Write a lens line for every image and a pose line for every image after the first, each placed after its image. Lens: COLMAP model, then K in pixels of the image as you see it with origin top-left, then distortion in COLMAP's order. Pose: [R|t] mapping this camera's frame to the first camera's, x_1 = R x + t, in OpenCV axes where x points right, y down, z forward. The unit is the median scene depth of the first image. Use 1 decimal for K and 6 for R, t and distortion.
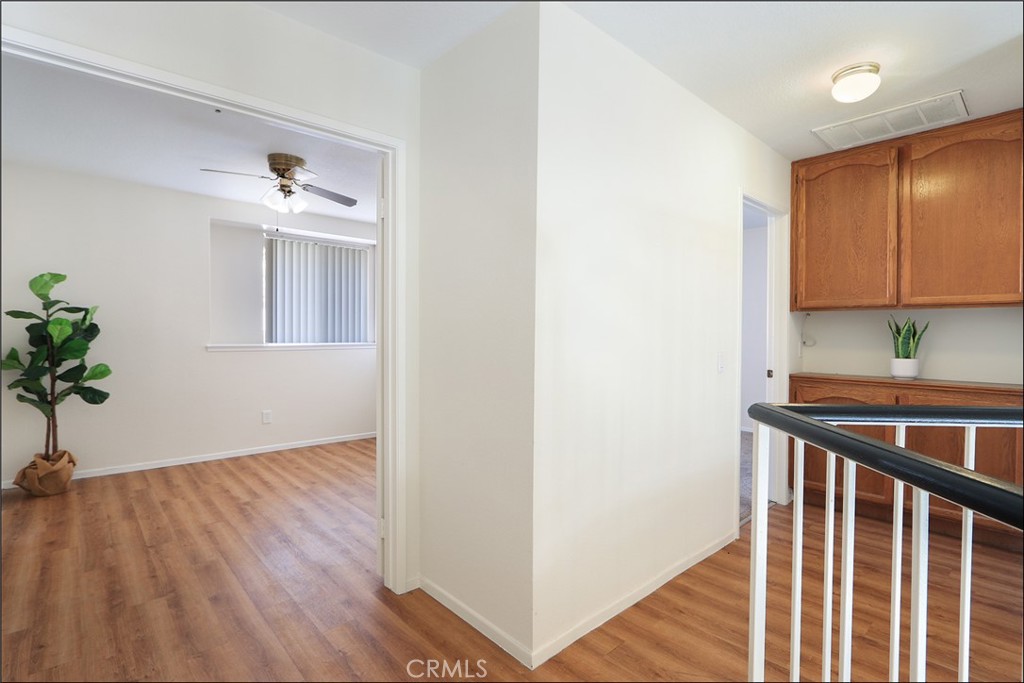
lens RADIAL K [[479.1, 0, 508.7], [0, 479.1, 337.4], [0, 0, 1]] dist [-0.022363, 0.004616]
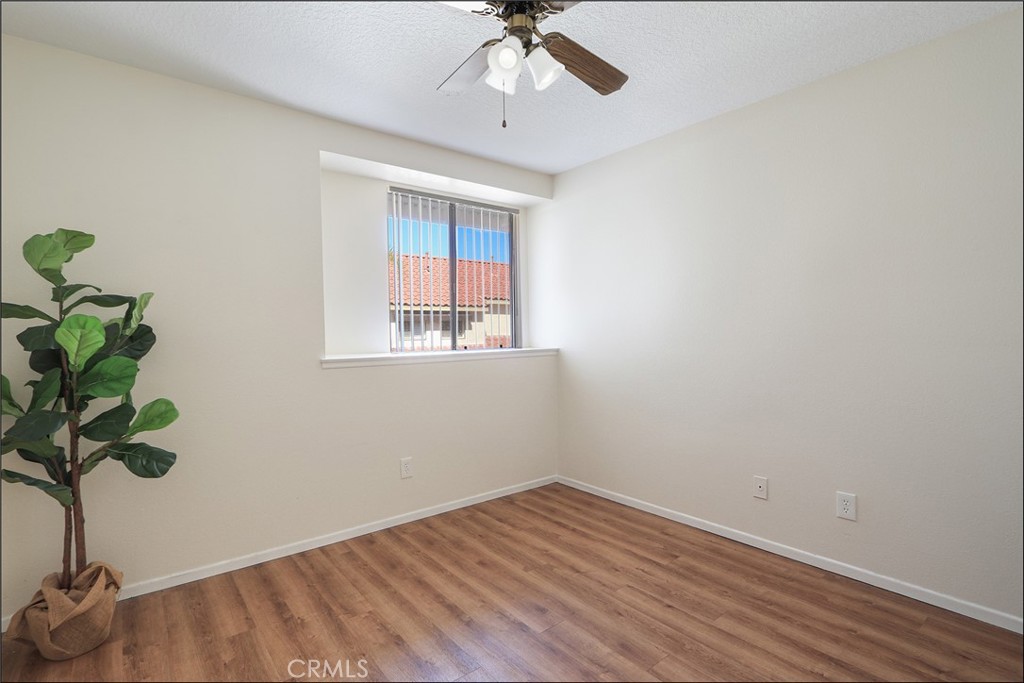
lens RADIAL K [[479.1, 0, 512.3], [0, 479.1, 338.7], [0, 0, 1]] dist [-0.022363, 0.004616]
pose [[0.998417, -0.018965, -0.052956, -0.447077], [0.019242, 0.999804, 0.004729, -0.009170], [0.052856, -0.005741, 0.998586, 0.498981]]
